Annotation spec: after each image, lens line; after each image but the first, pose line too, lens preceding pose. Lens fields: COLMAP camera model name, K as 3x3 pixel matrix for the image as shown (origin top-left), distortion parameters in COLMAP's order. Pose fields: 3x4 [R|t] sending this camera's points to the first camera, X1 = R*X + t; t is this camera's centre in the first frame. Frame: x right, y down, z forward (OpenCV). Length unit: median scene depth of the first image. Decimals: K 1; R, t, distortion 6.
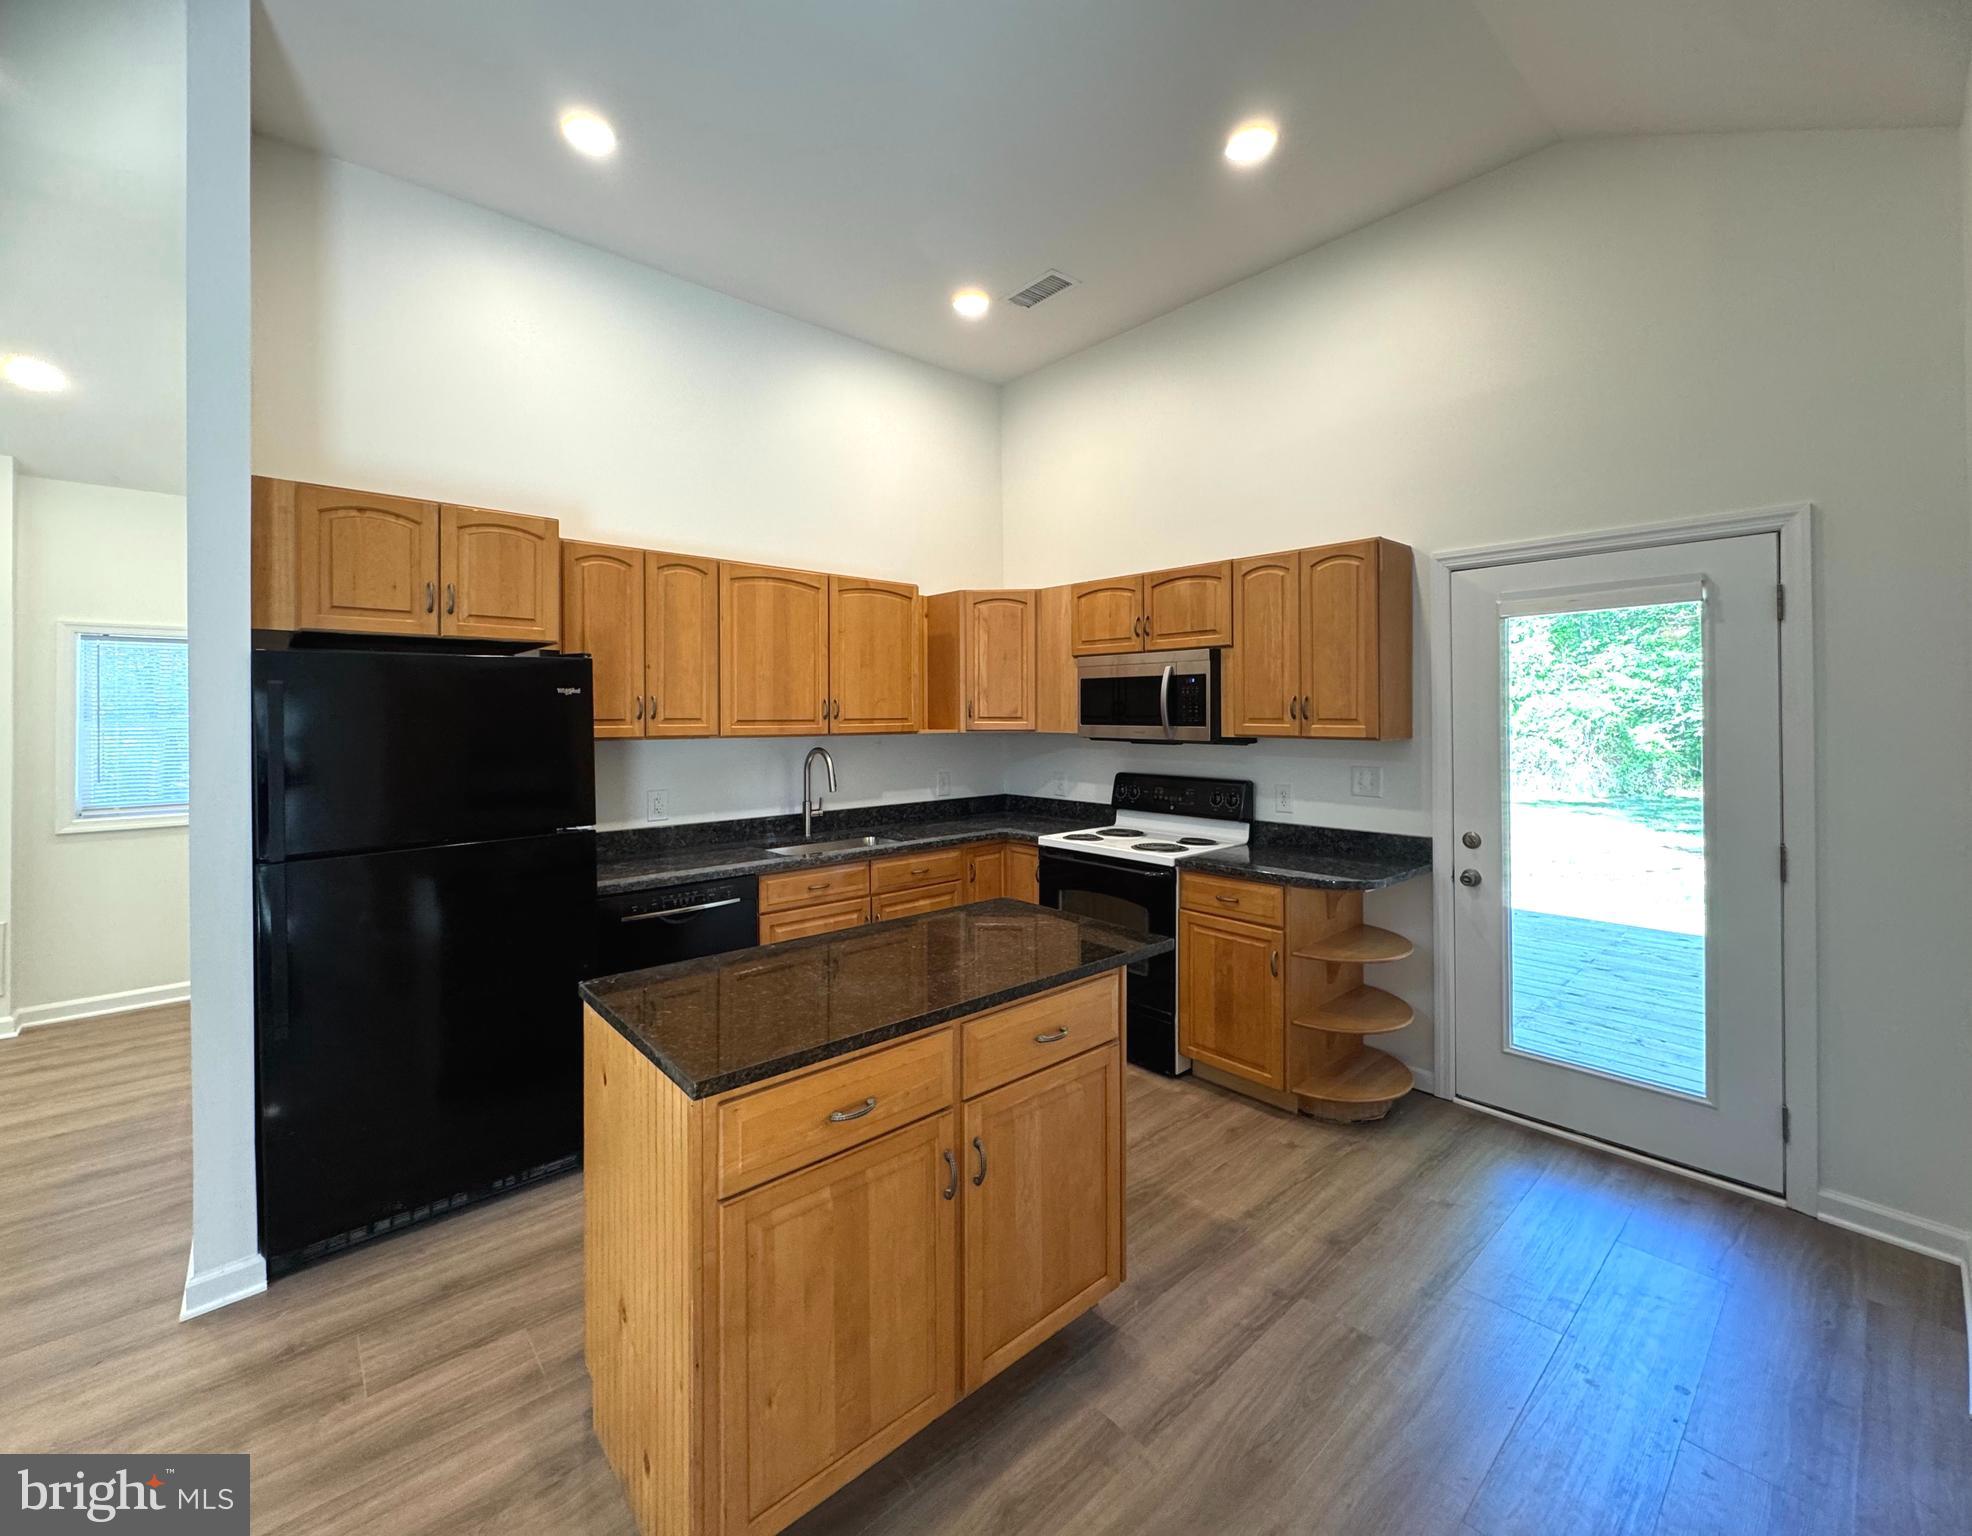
lens RADIAL K [[815.2, 0, 989.1], [0, 815.2, 711.9], [0, 0, 1]] dist [0.000190, -0.000152]
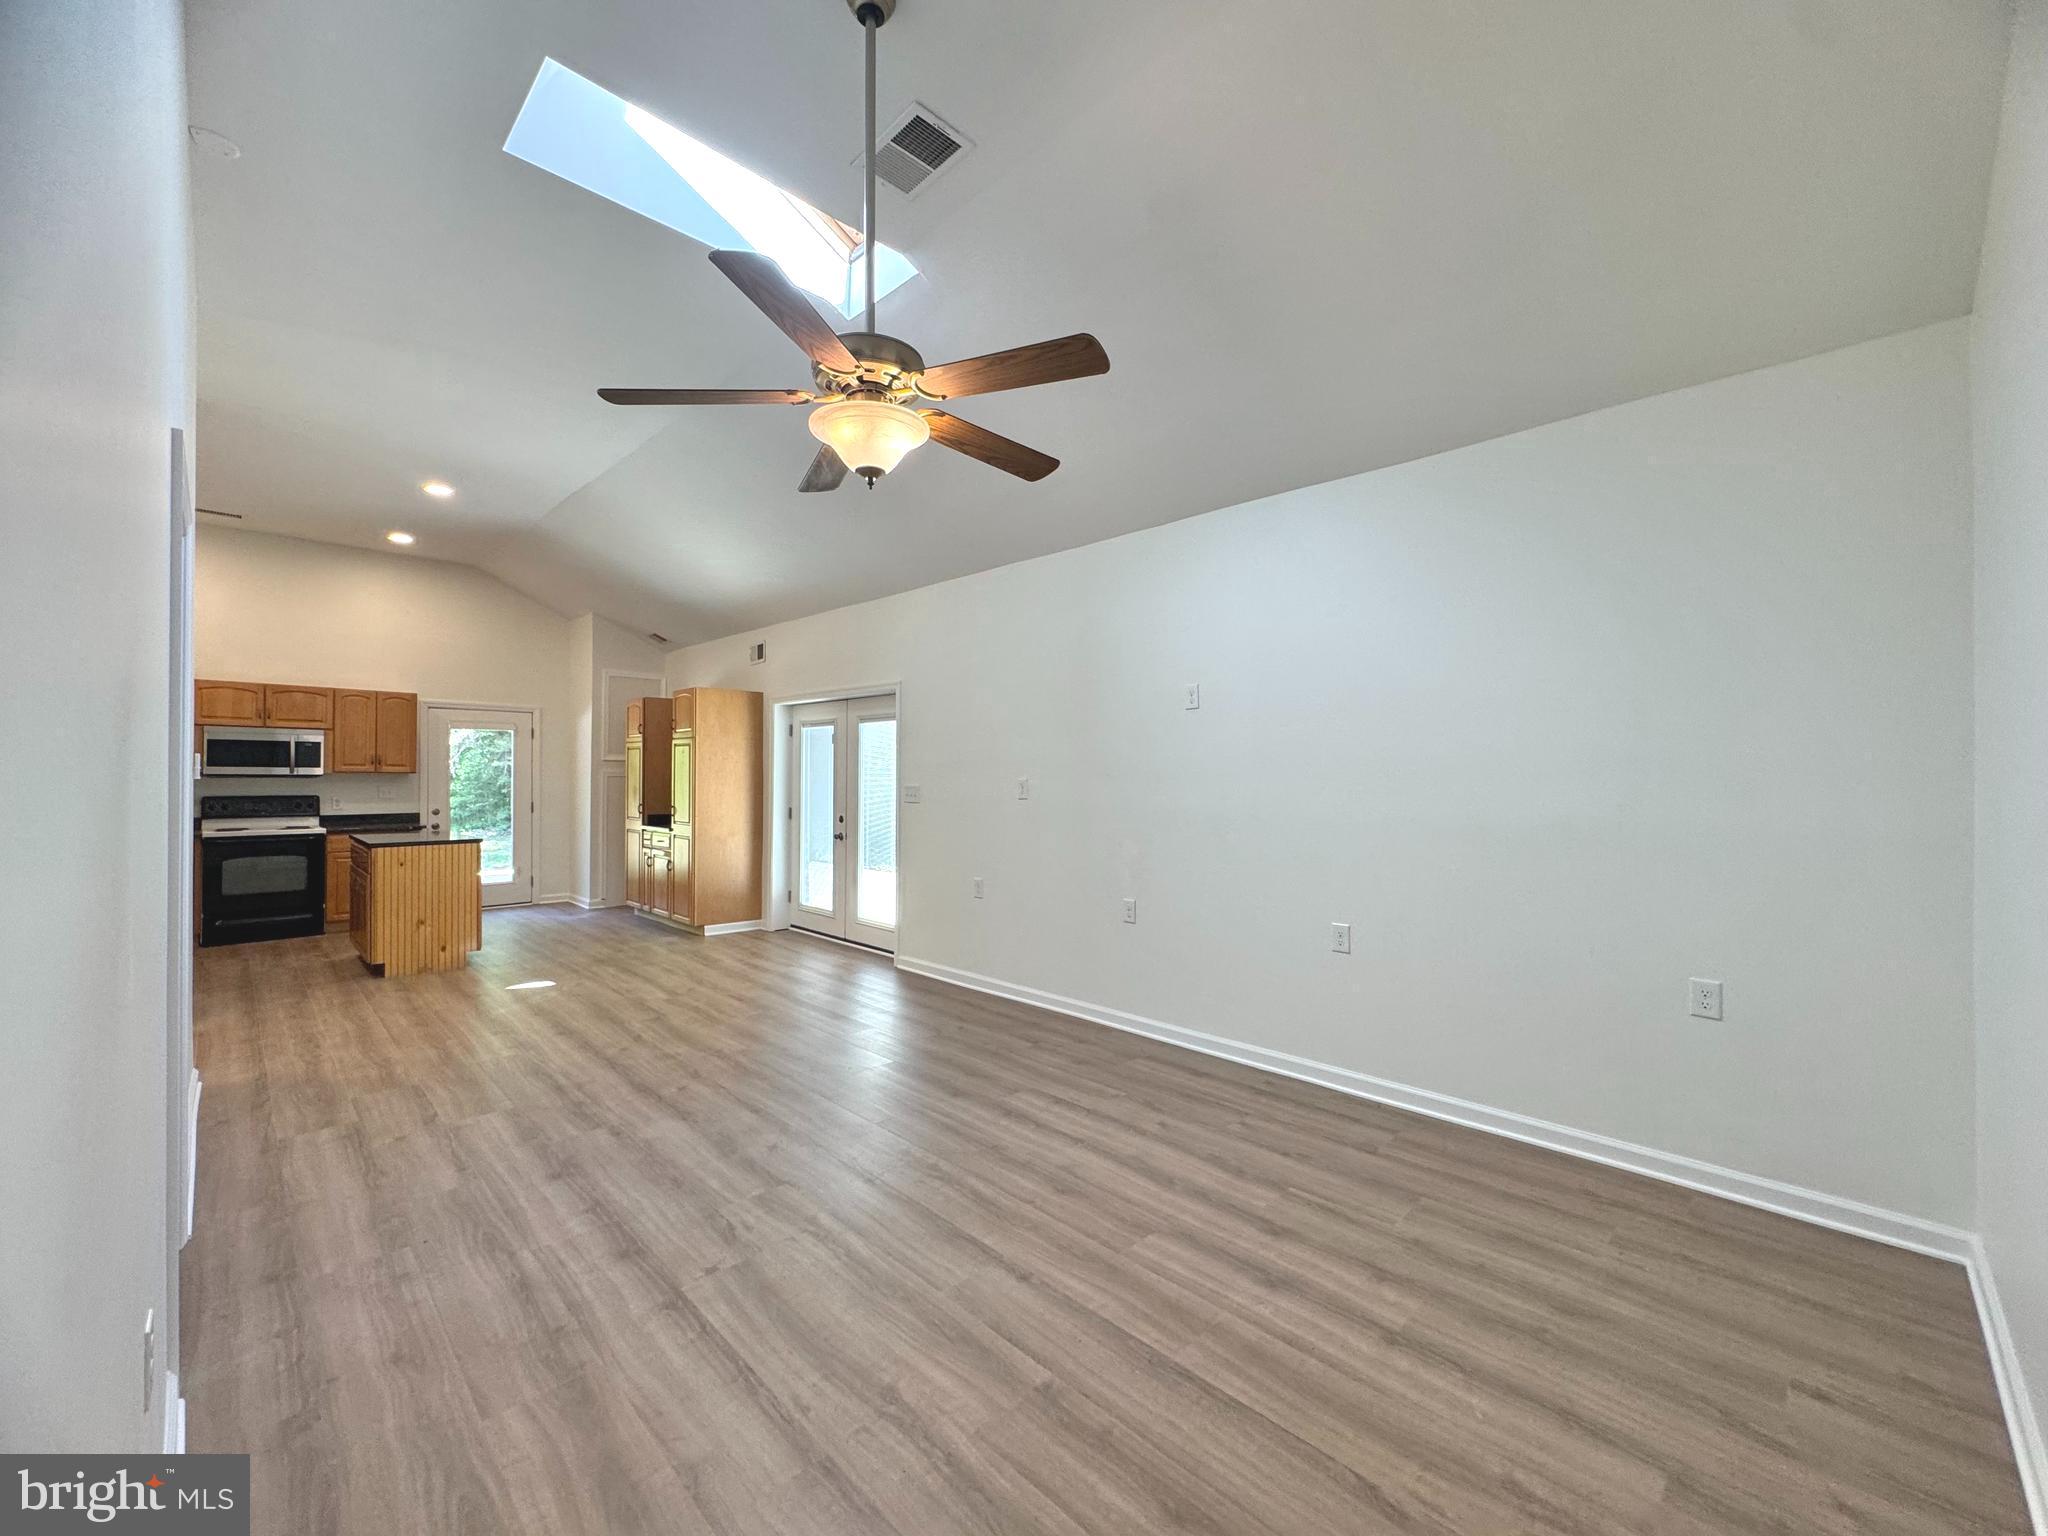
lens RADIAL K [[823.4, 0, 1022.5], [0, 823.4, 770.5], [0, 0, 1]] dist [-0.001825, -0.000202]
pose [[-0.048751, 0.010676, 0.998754, -1.908903], [-0.003953, 0.999933, -0.010882, 0.041054], [-0.998803, -0.004478, -0.048706, -0.670742]]
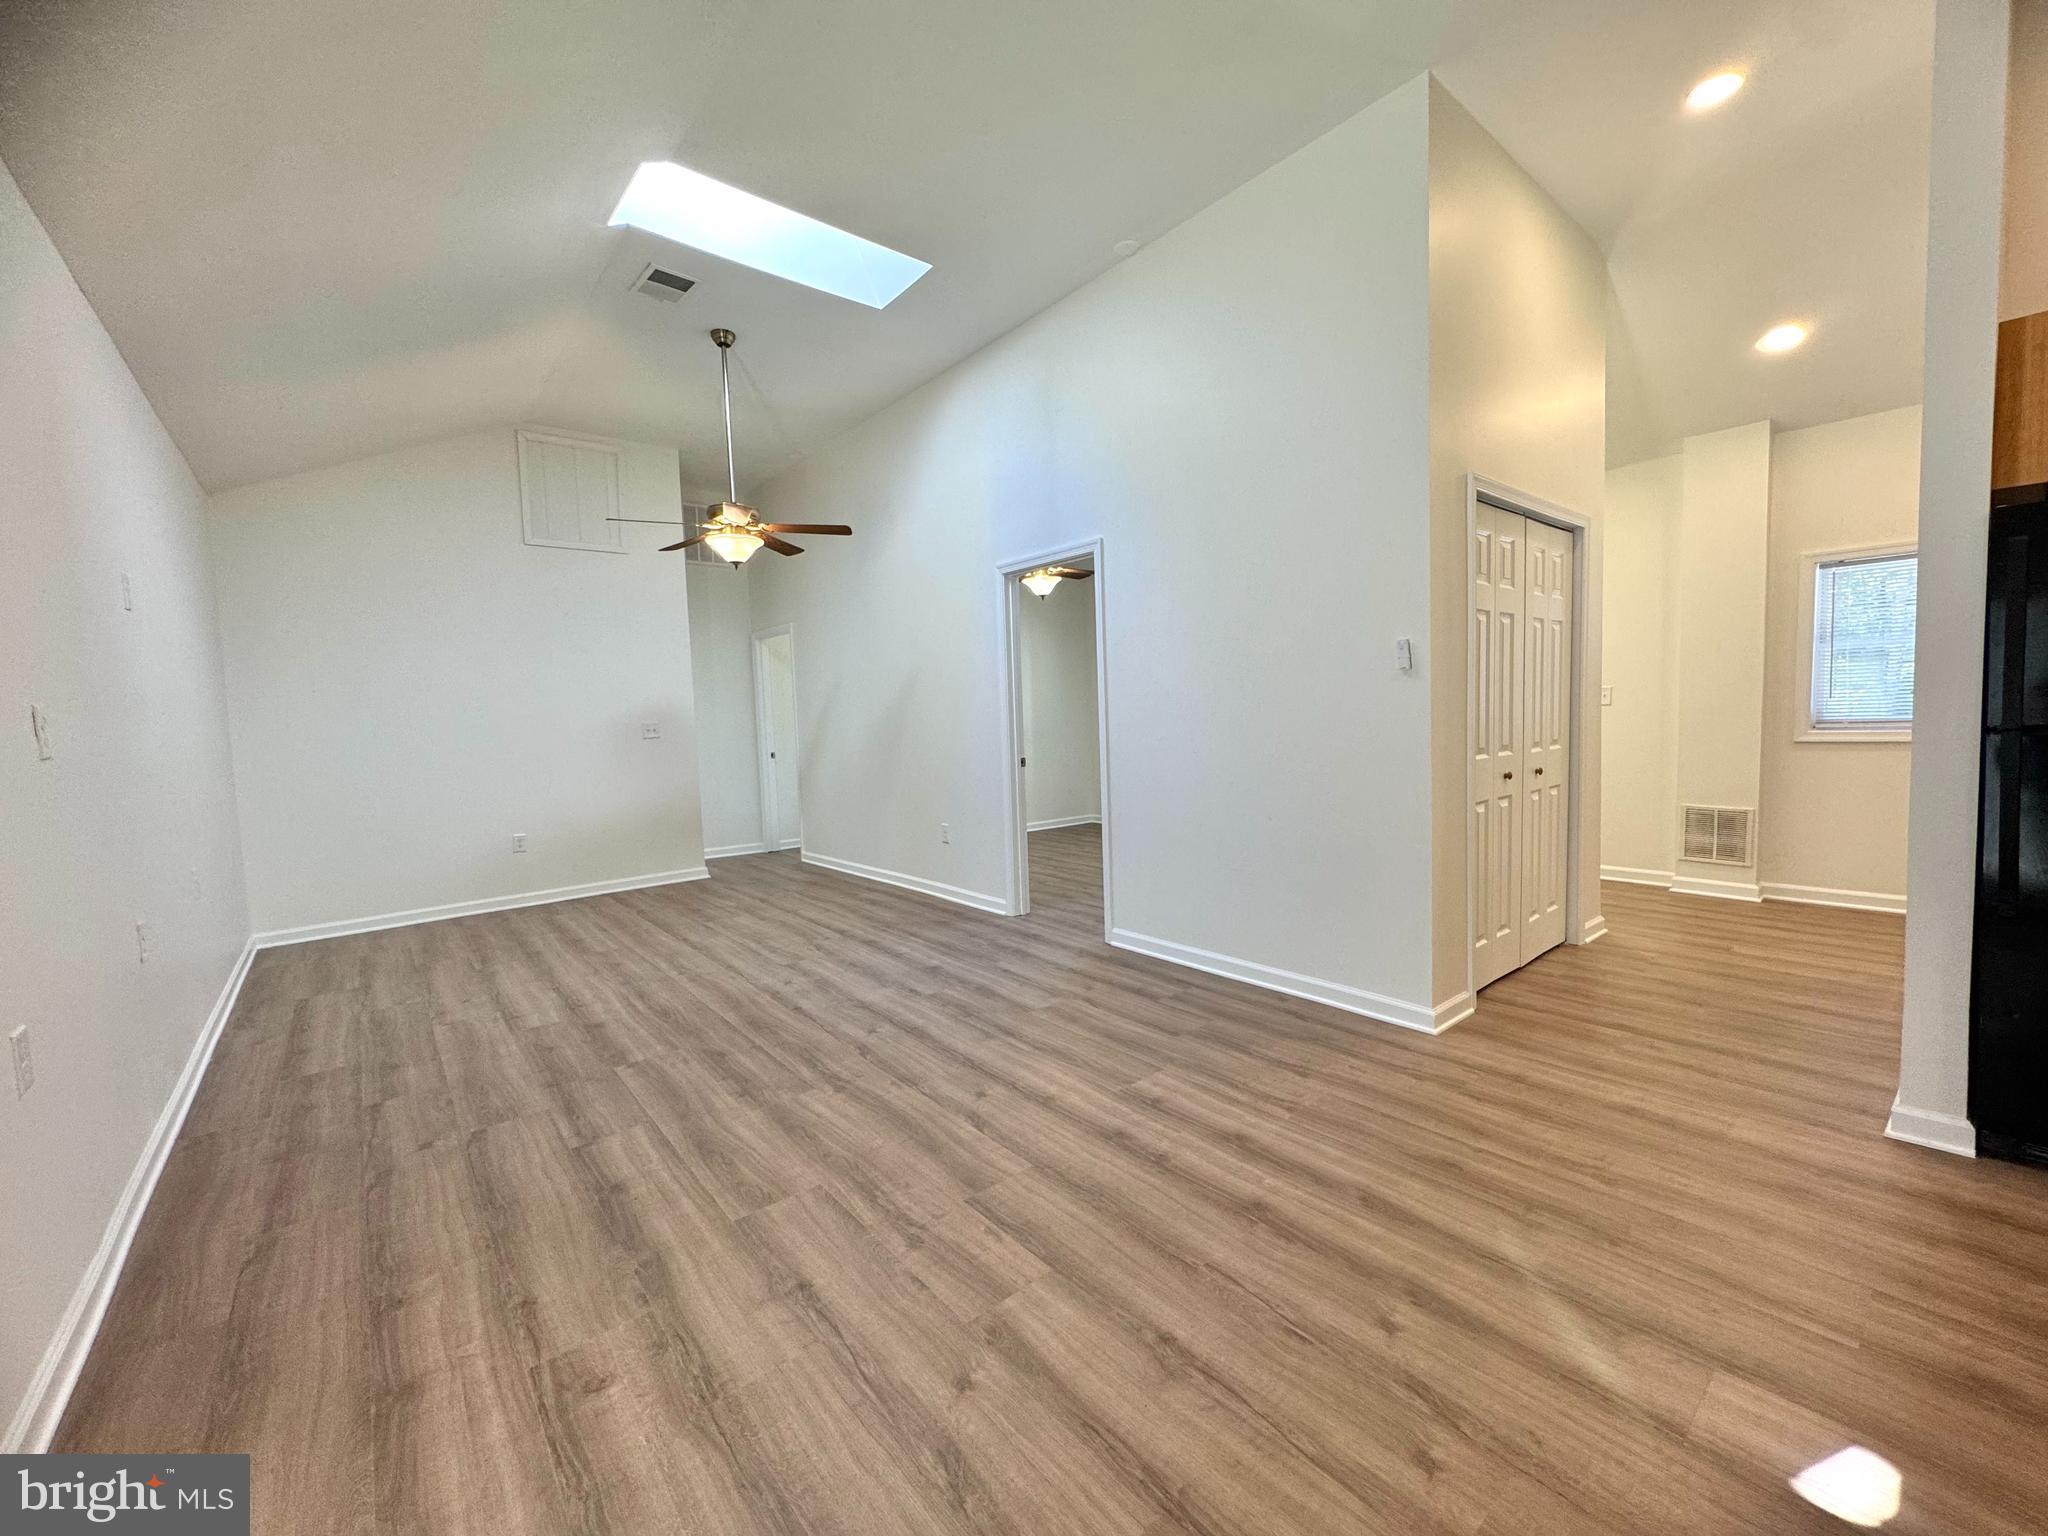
lens RADIAL K [[813.9, 0, 1023.5], [0, 813.9, 770.4], [0, 0, 1]] dist [-0.004875, 0.000006]
pose [[-0.037288, 0.078327, -0.996230, 0.068125], [0.039755, 0.996250, 0.076841, 0.068101], [0.998513, -0.036740, -0.040262, -0.068286]]
